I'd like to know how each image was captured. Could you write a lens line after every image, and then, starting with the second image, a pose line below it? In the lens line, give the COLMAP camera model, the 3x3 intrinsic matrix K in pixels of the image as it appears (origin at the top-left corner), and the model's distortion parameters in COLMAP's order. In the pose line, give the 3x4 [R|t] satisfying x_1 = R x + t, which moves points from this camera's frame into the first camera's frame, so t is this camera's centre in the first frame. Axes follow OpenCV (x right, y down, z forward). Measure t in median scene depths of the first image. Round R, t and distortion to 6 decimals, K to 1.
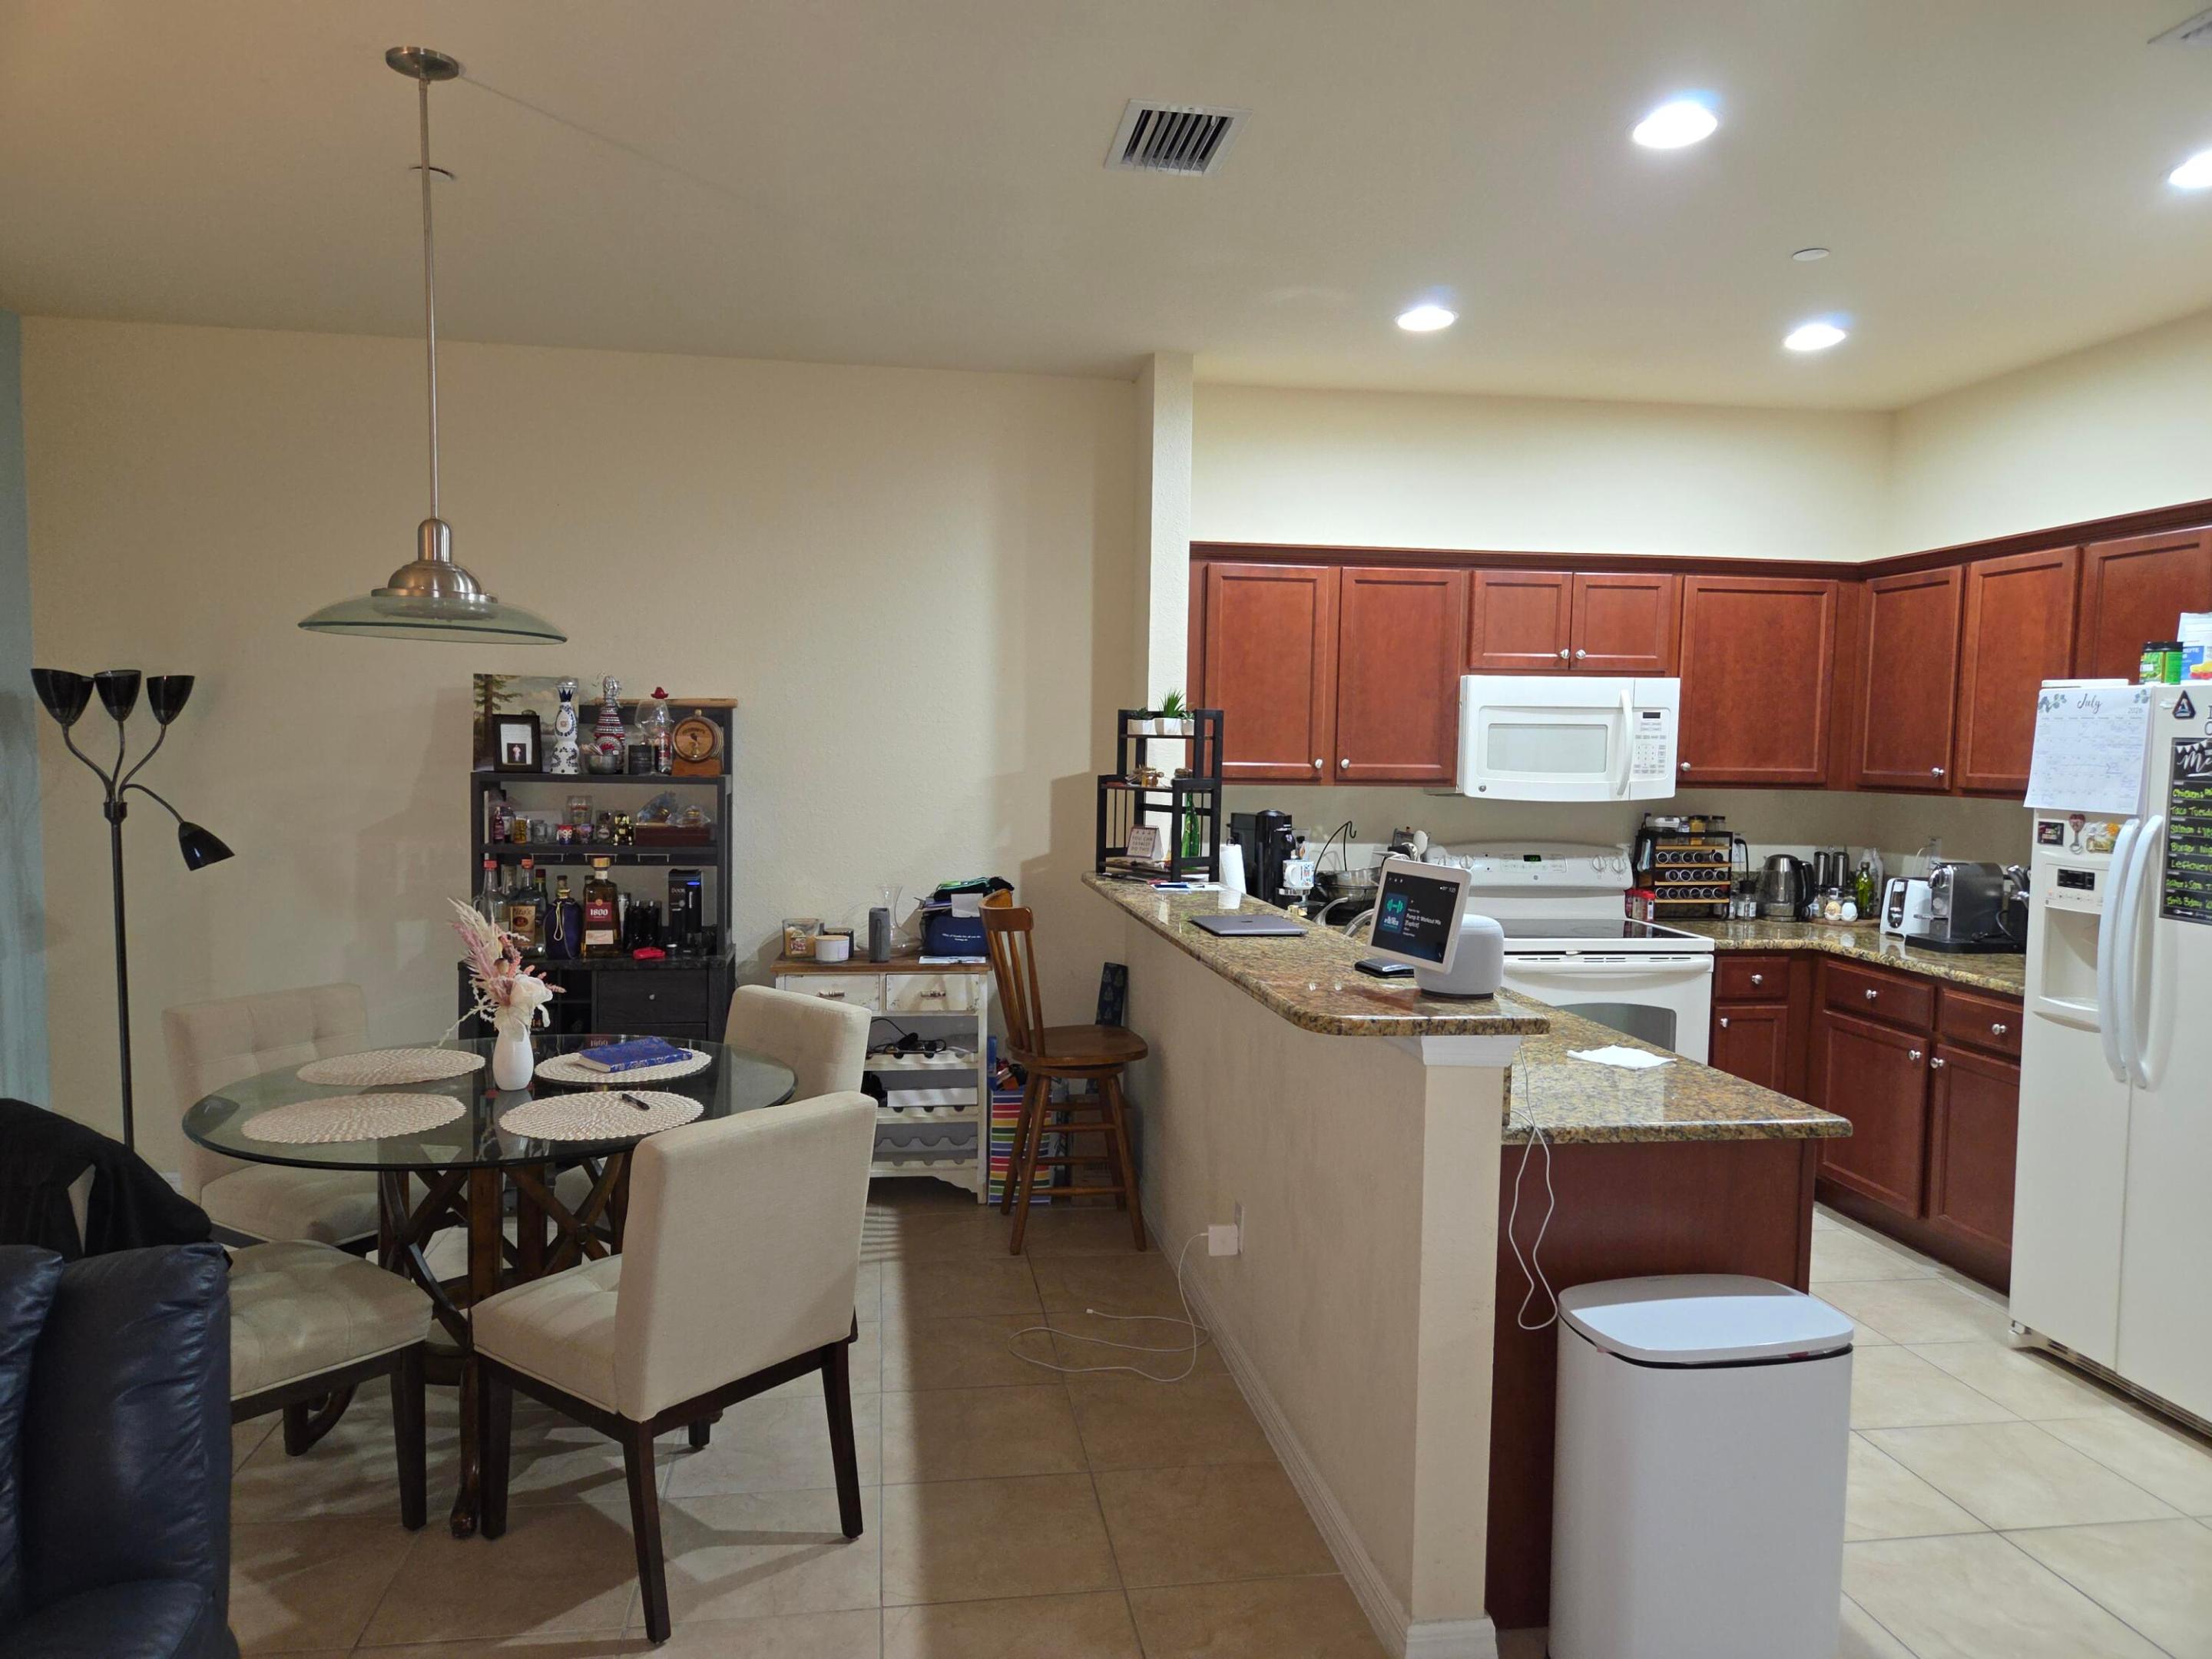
lens RADIAL K [[1491.5, 0, 1098.3], [0, 1491.5, 838.7], [0, 0, 1]] dist [0.069609, -0.056965]
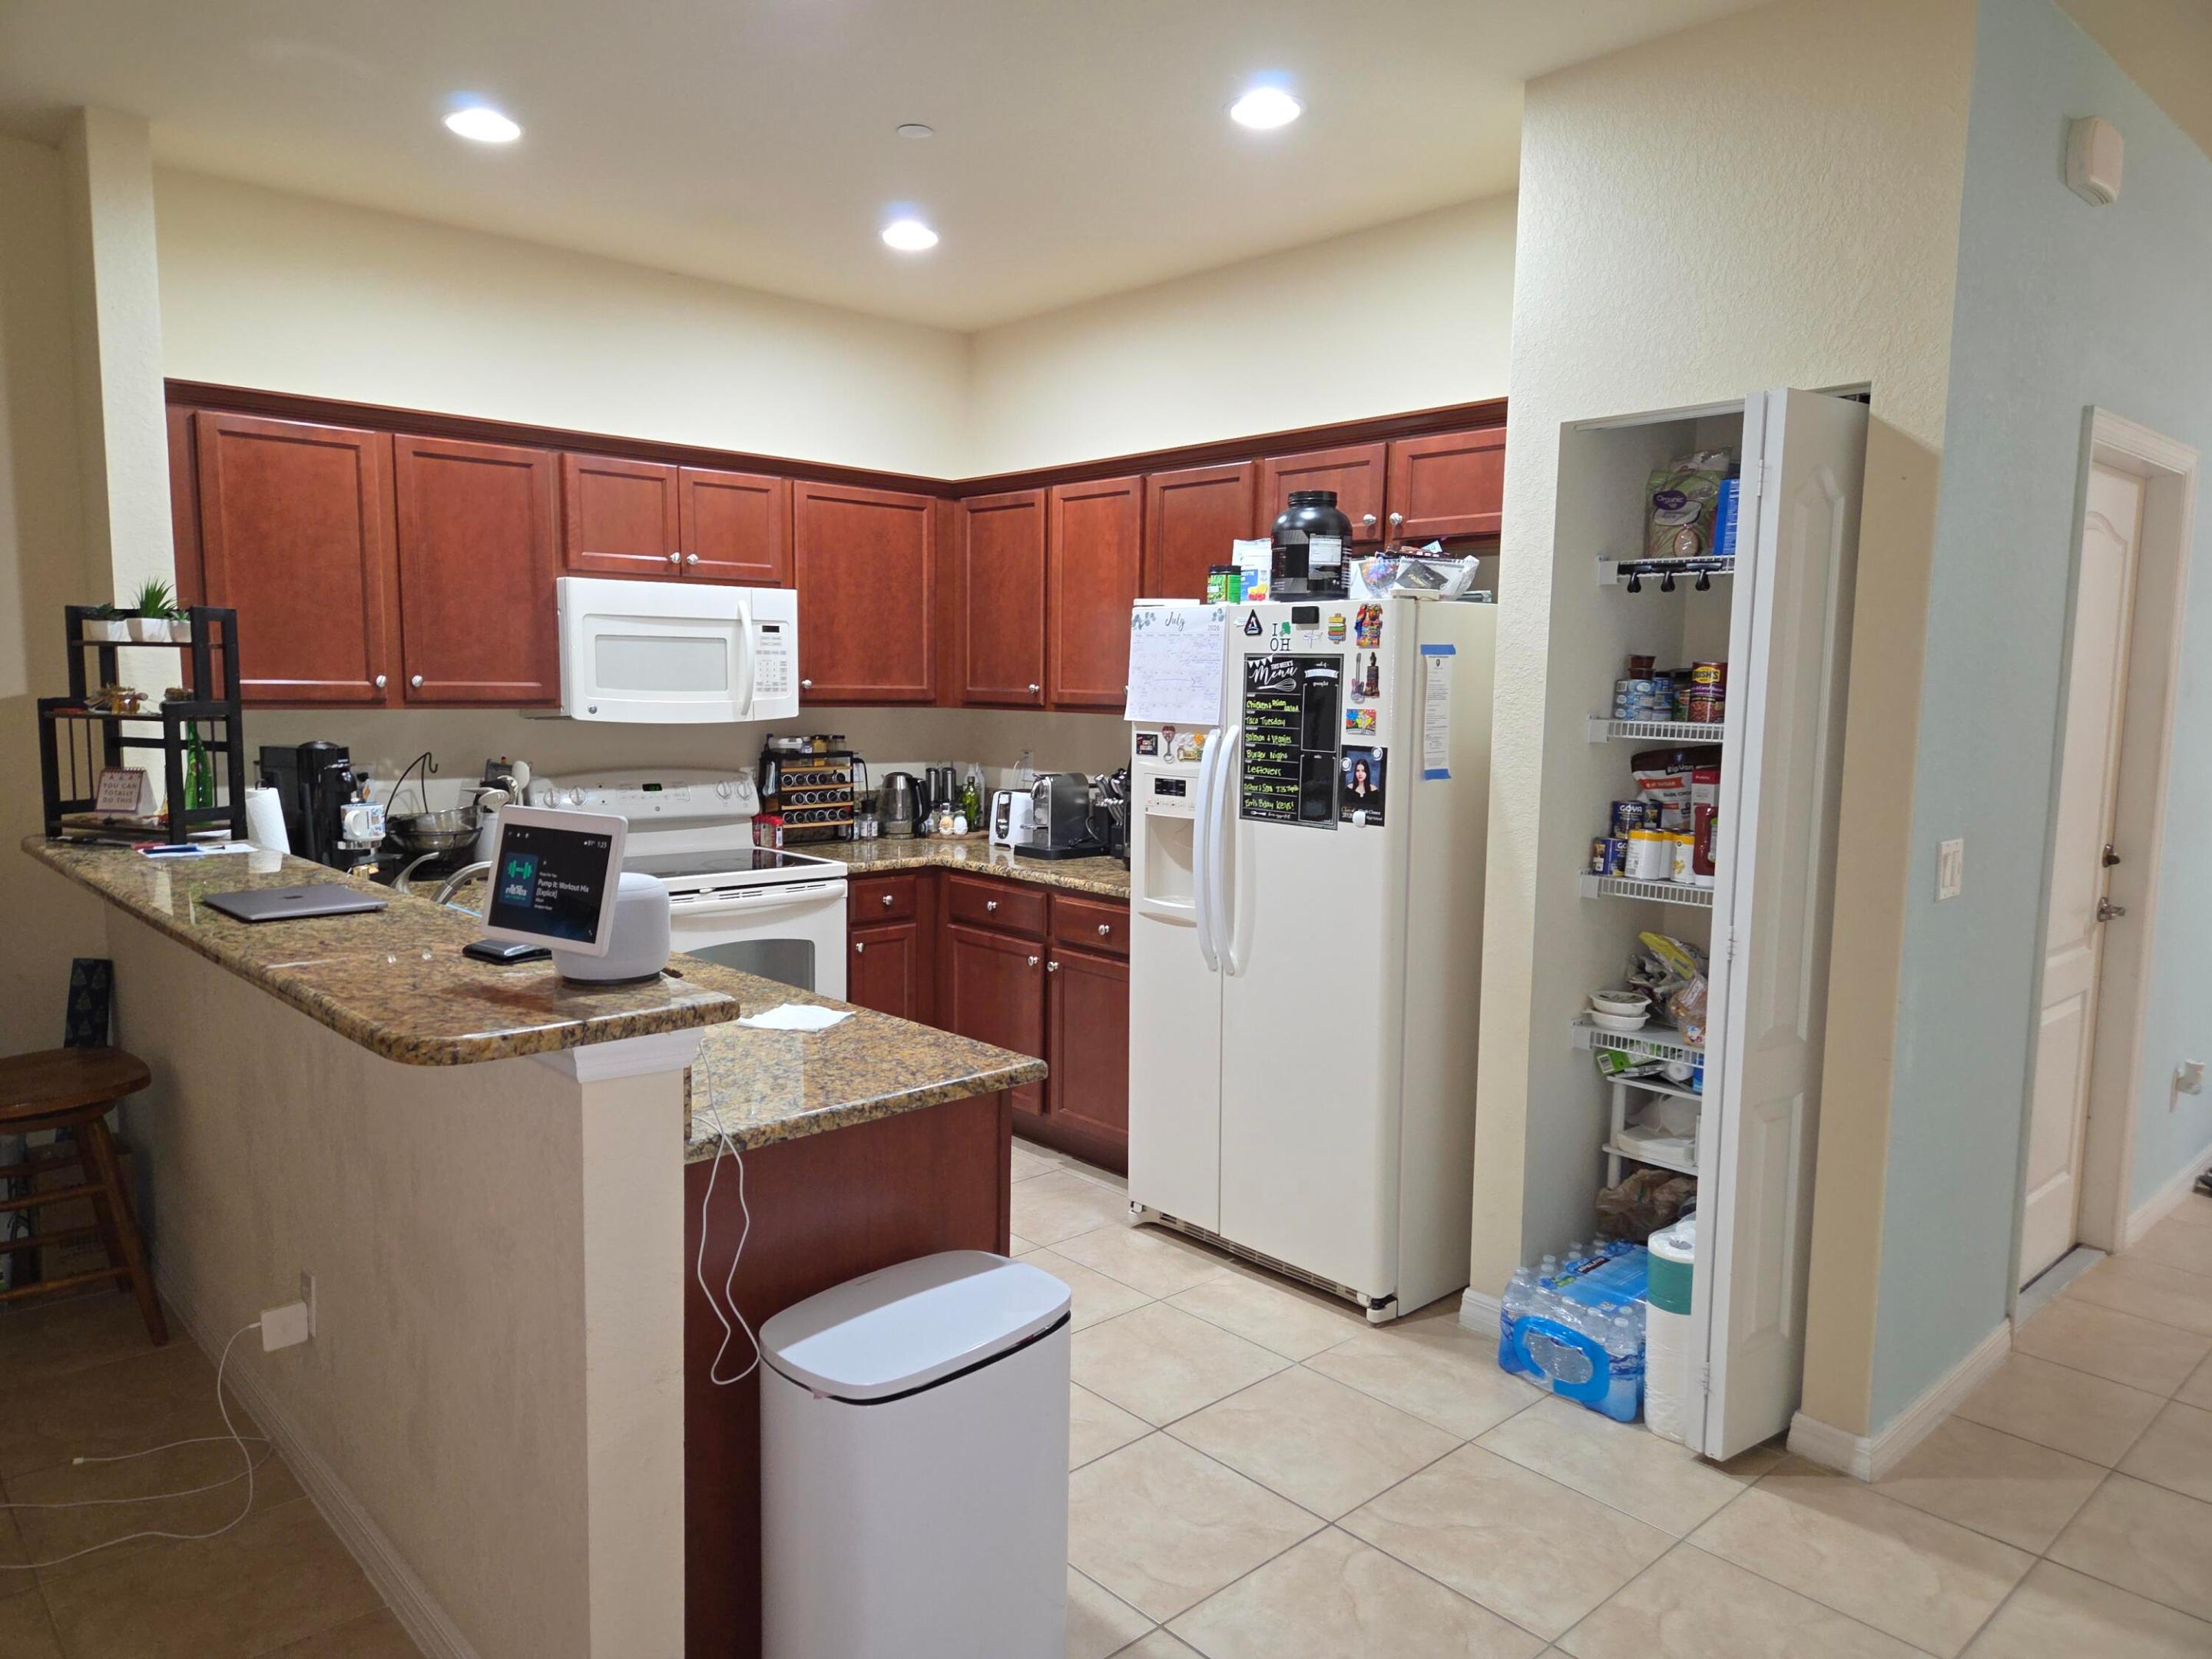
lens RADIAL K [[1491.5, 0, 1097.5], [0, 1491.5, 850.0], [0, 0, 1]] dist [0.069609, -0.056965]
pose [[0.830217, -0.069344, 0.553111, 0.013718], [0.036188, 0.996844, 0.070657, -0.004158], [-0.556265, -0.038644, 0.830106, 0.127082]]
